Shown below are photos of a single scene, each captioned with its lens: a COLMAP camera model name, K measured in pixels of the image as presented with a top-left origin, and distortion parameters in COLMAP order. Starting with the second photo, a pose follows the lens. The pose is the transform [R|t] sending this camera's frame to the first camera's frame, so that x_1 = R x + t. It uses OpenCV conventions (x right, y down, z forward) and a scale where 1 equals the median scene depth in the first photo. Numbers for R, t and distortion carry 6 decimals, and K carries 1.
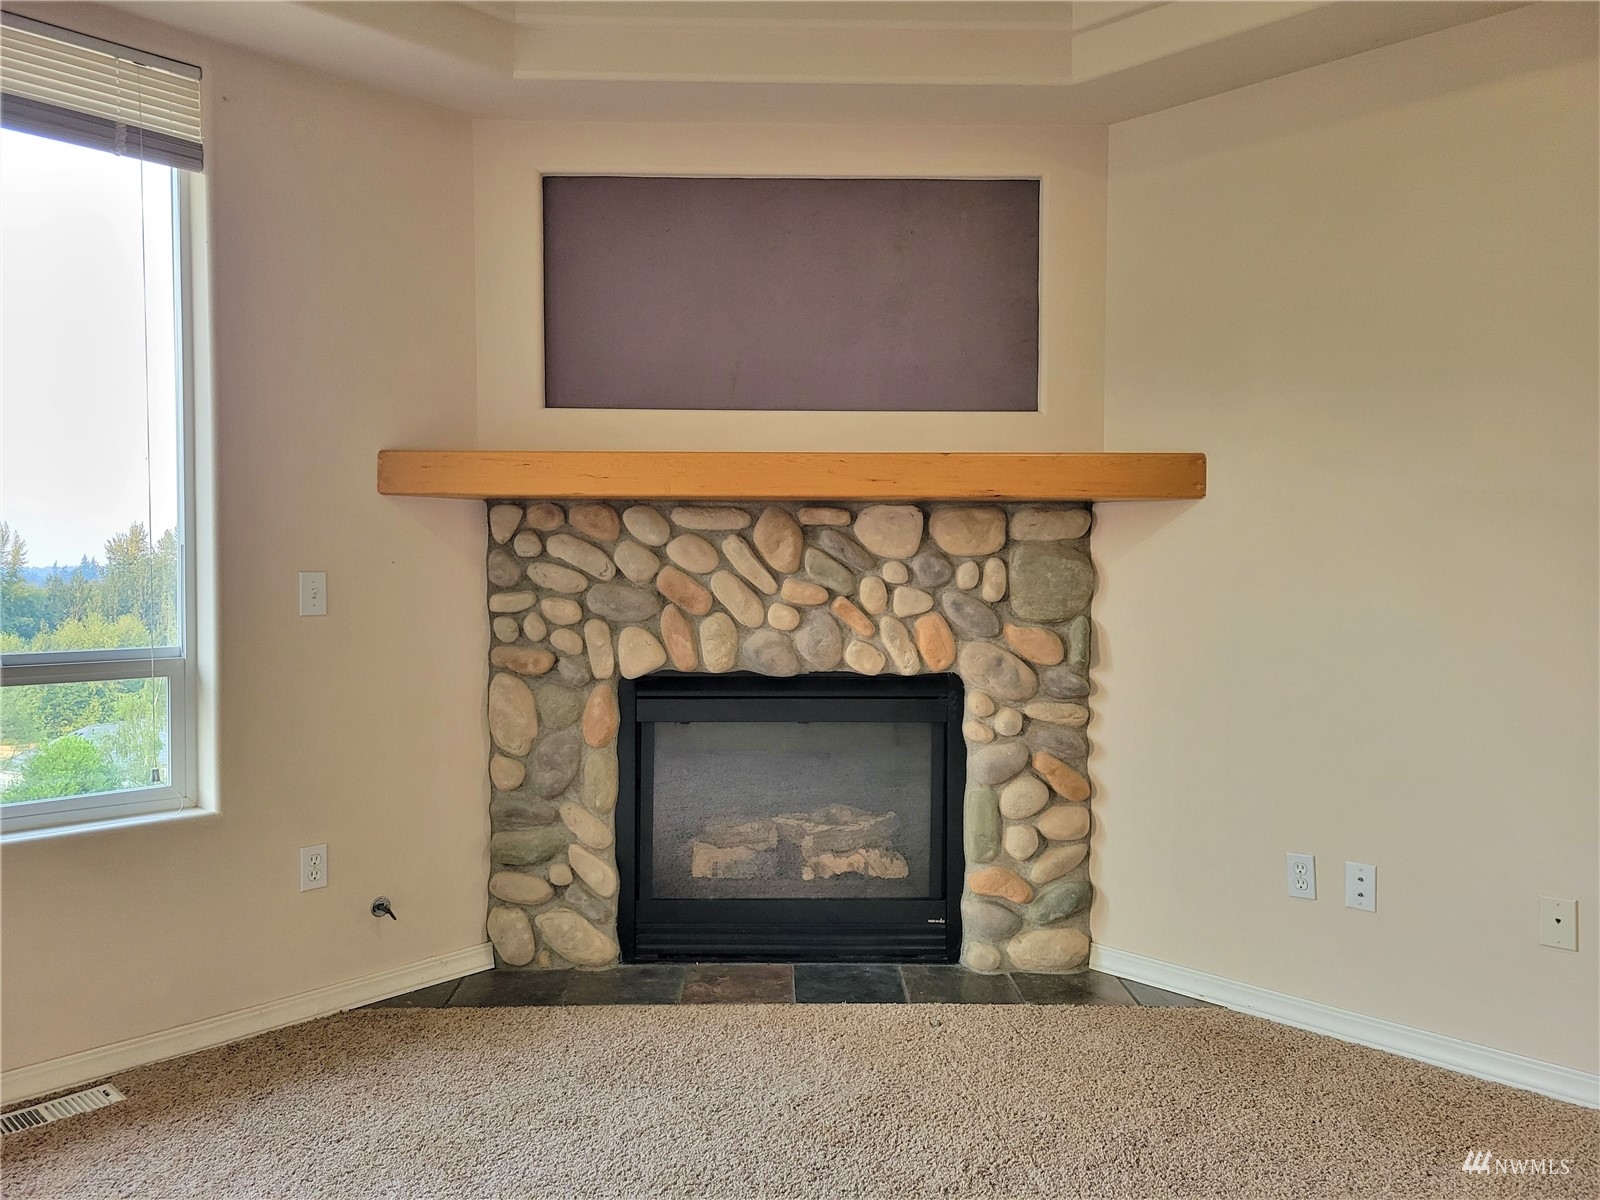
lens RADIAL K [[1172.7, 0, 799.7], [0, 1172.7, 594.0], [0, 0, 1]] dist [0.005220, -0.000504]
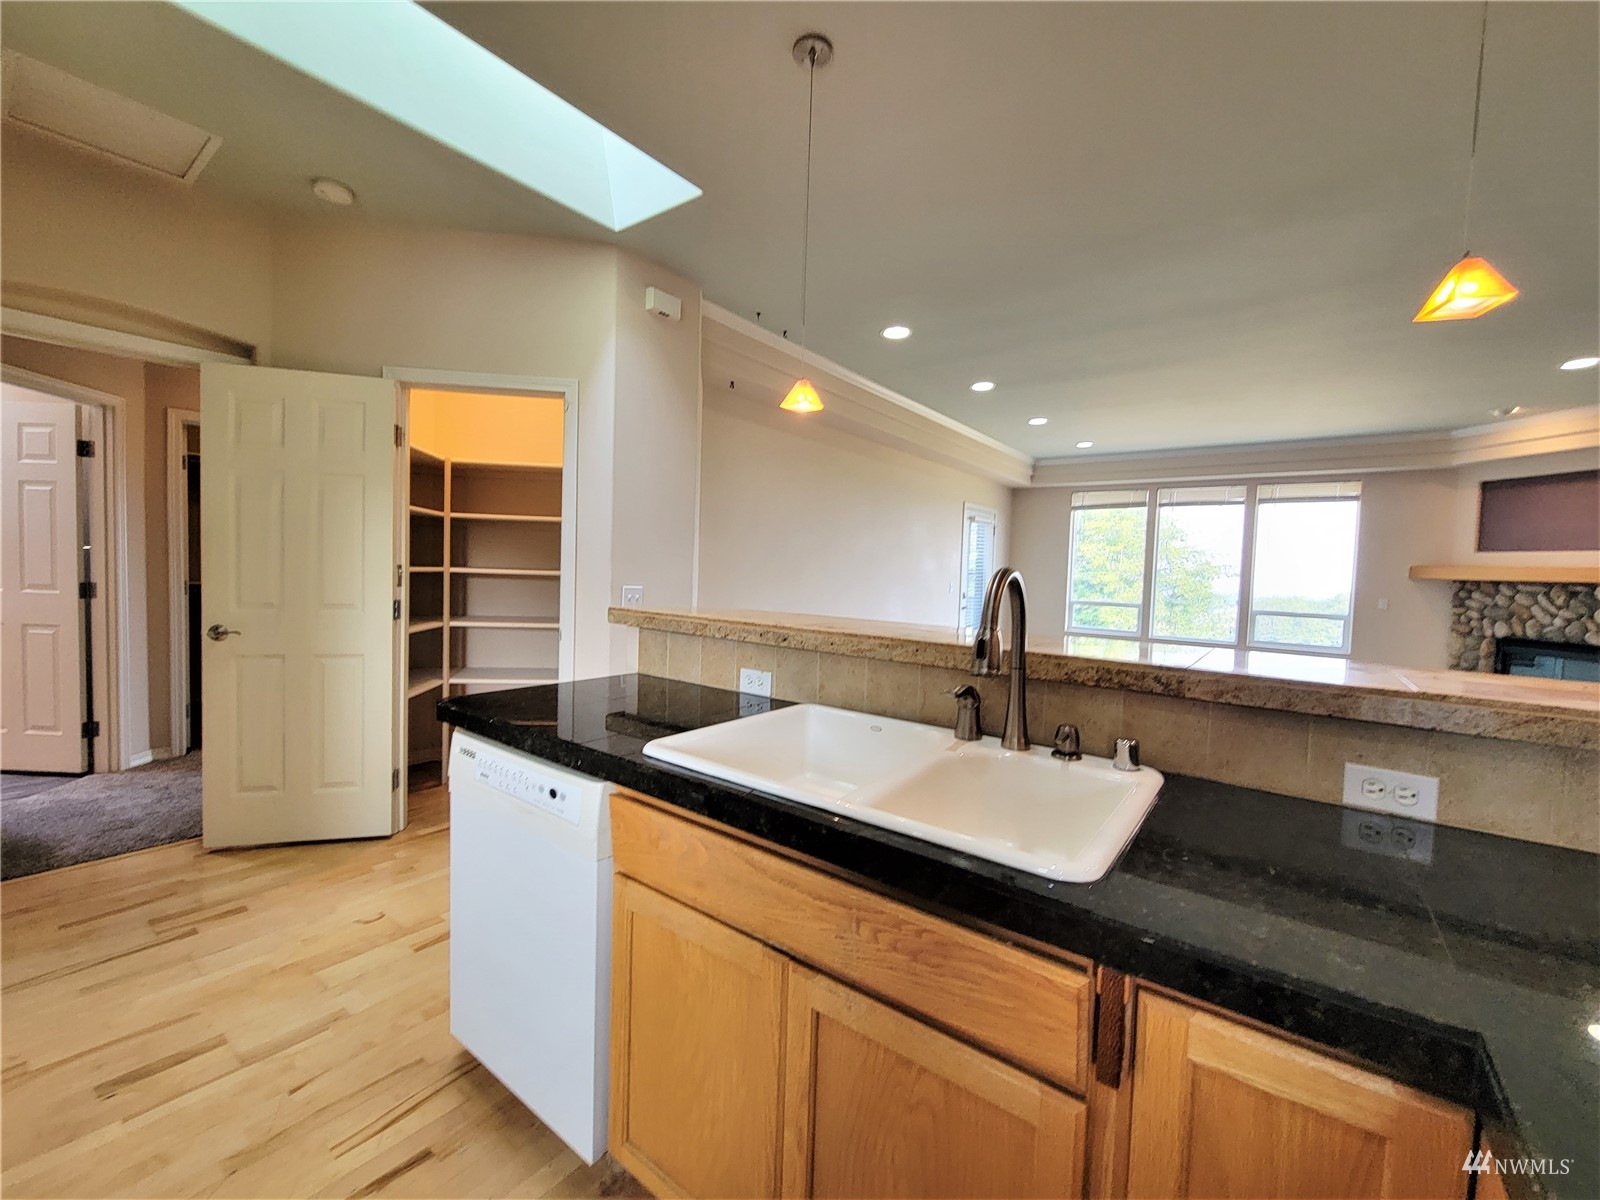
lens RADIAL K [[661.4, 0, 814.9], [0, 661.4, 595.0], [0, 0, 1]] dist [0.002120, 0.000101]
pose [[0.131317, 0.043872, -0.990369, 1.385385], [-0.059529, 0.997566, 0.036297, 0.002197], [0.989551, 0.054190, 0.133609, -1.073309]]
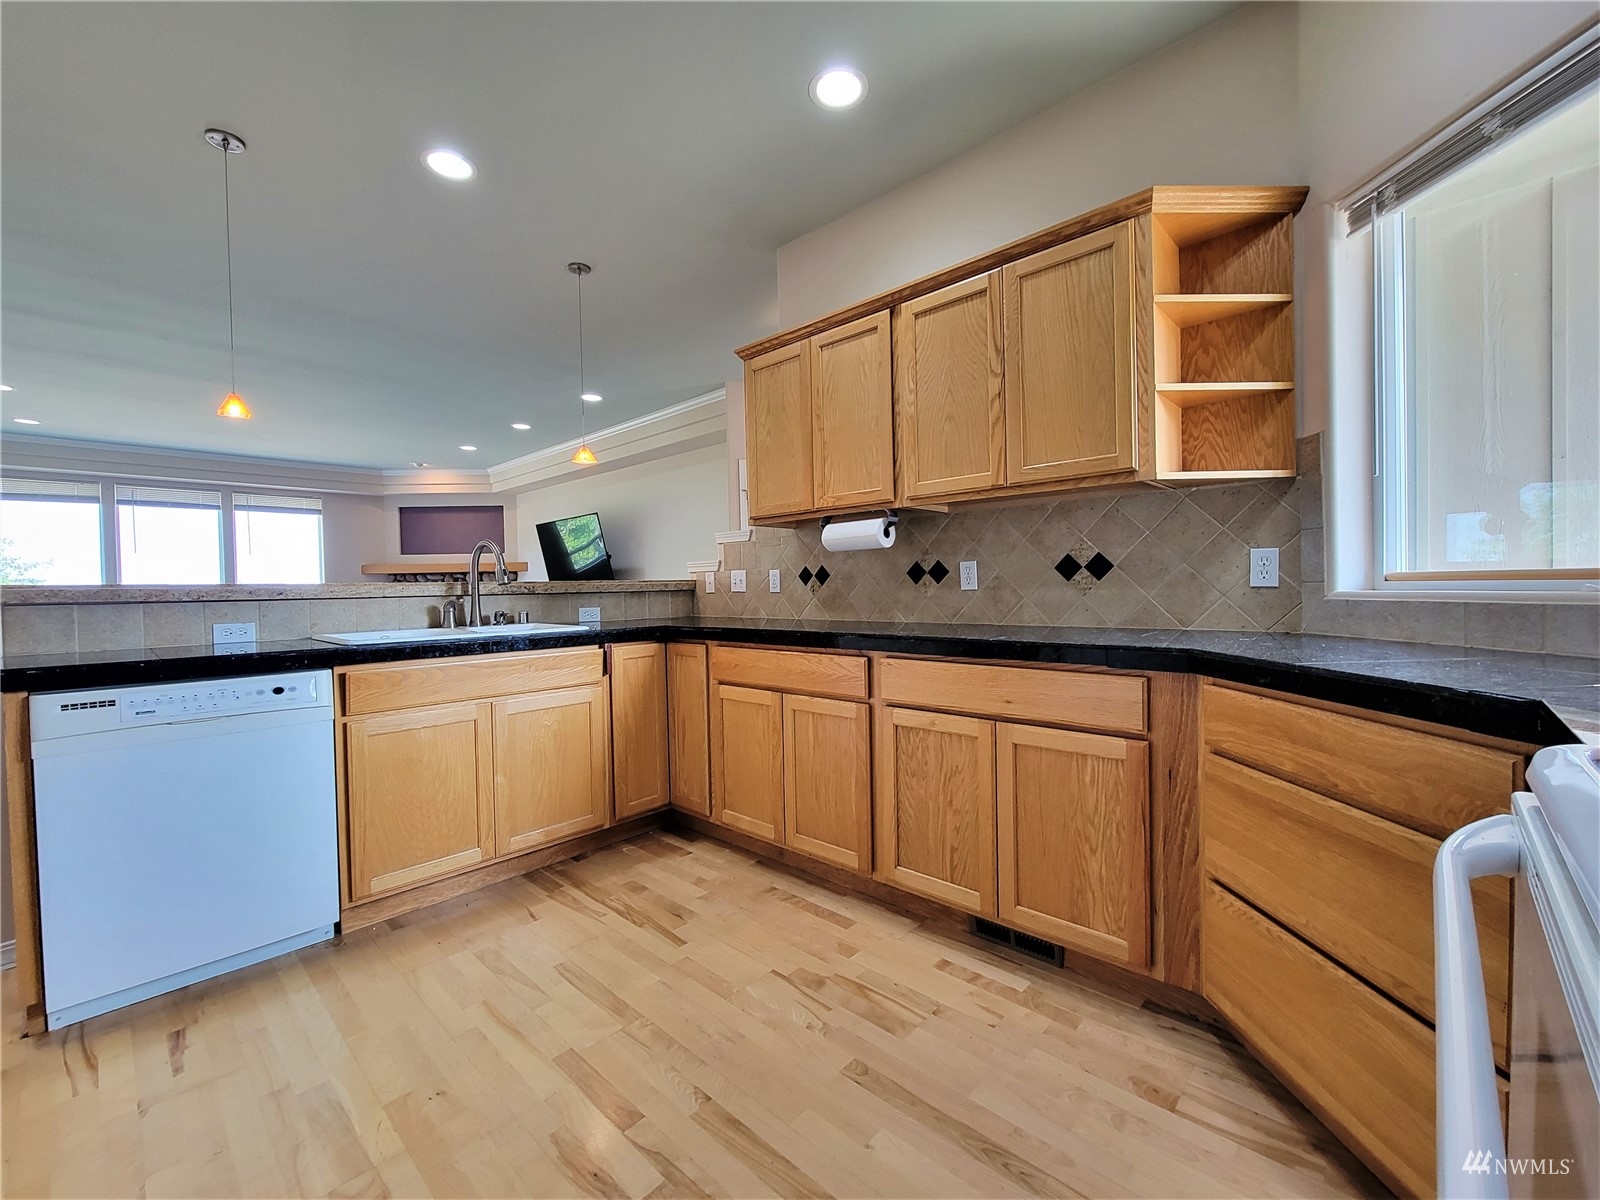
lens RADIAL K [[661.4, 0, 814.9], [0, 661.4, 595.0], [0, 0, 1]] dist [0.002120, 0.000101]
pose [[0.999398, -0.024647, 0.024413, 1.429587], [0.024959, 0.999609, -0.012581, 0.084483], [-0.024093, 0.013182, 0.999623, -1.782474]]
